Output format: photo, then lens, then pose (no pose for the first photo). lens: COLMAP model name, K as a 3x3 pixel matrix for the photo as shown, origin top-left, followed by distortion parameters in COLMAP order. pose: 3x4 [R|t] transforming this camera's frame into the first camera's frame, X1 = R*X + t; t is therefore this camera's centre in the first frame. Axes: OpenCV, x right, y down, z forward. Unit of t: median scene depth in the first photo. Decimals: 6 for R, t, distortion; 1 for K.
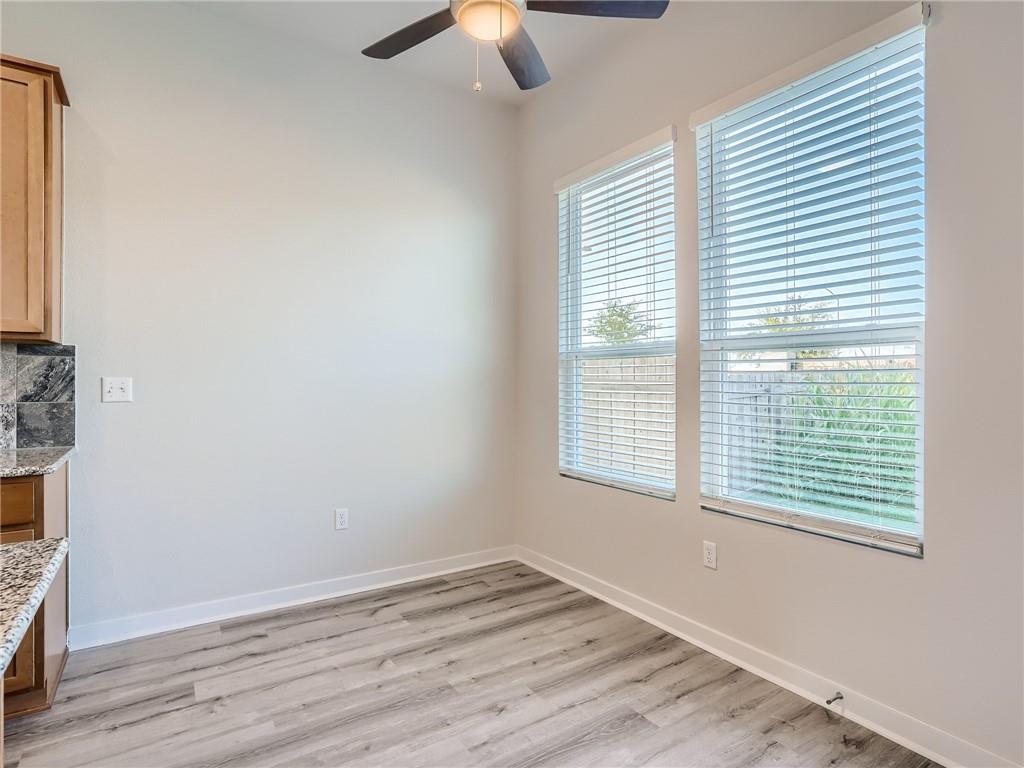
lens RADIAL K [[562.1, 0, 509.2], [0, 562.1, 382.5], [0, 0, 1]] dist [-0.041408, 0.024276]
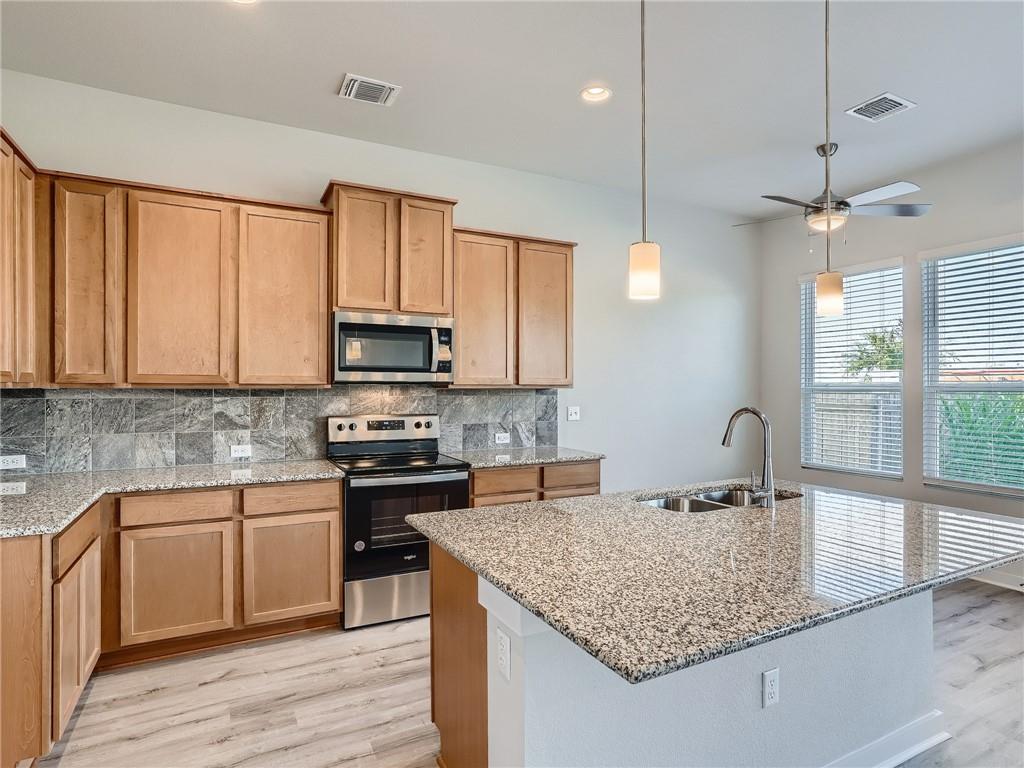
lens RADIAL K [[562.1, 0, 505.8], [0, 562.1, 386.5], [0, 0, 1]] dist [-0.041408, 0.024276]
pose [[0.995617, 0.001880, -0.093507, -0.774501], [-0.002267, 0.999989, -0.004038, -0.066783], [0.093499, 0.004232, 0.995610, -0.810039]]
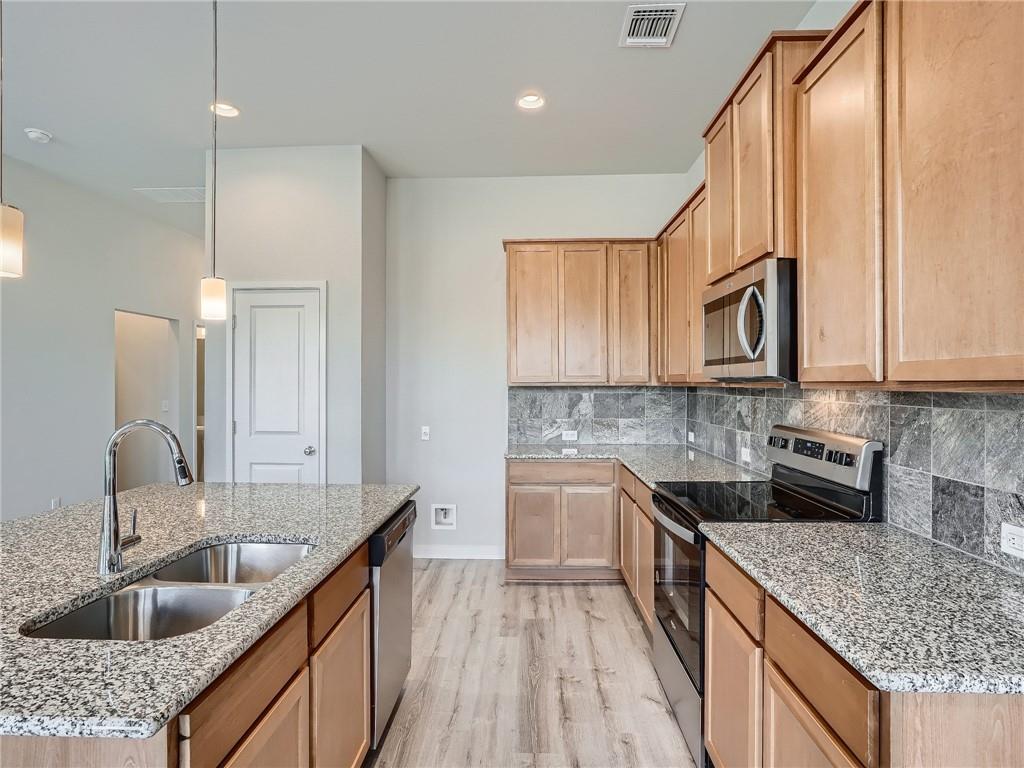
lens RADIAL K [[562.1, 0, 511.4], [0, 562.1, 382.5], [0, 0, 1]] dist [-0.041408, 0.024276]
pose [[-0.563080, 0.000332, -0.826403, -0.201073], [-0.000893, 0.999999, 0.001010, -0.077230], [0.826402, 0.001306, -0.563079, 0.776023]]
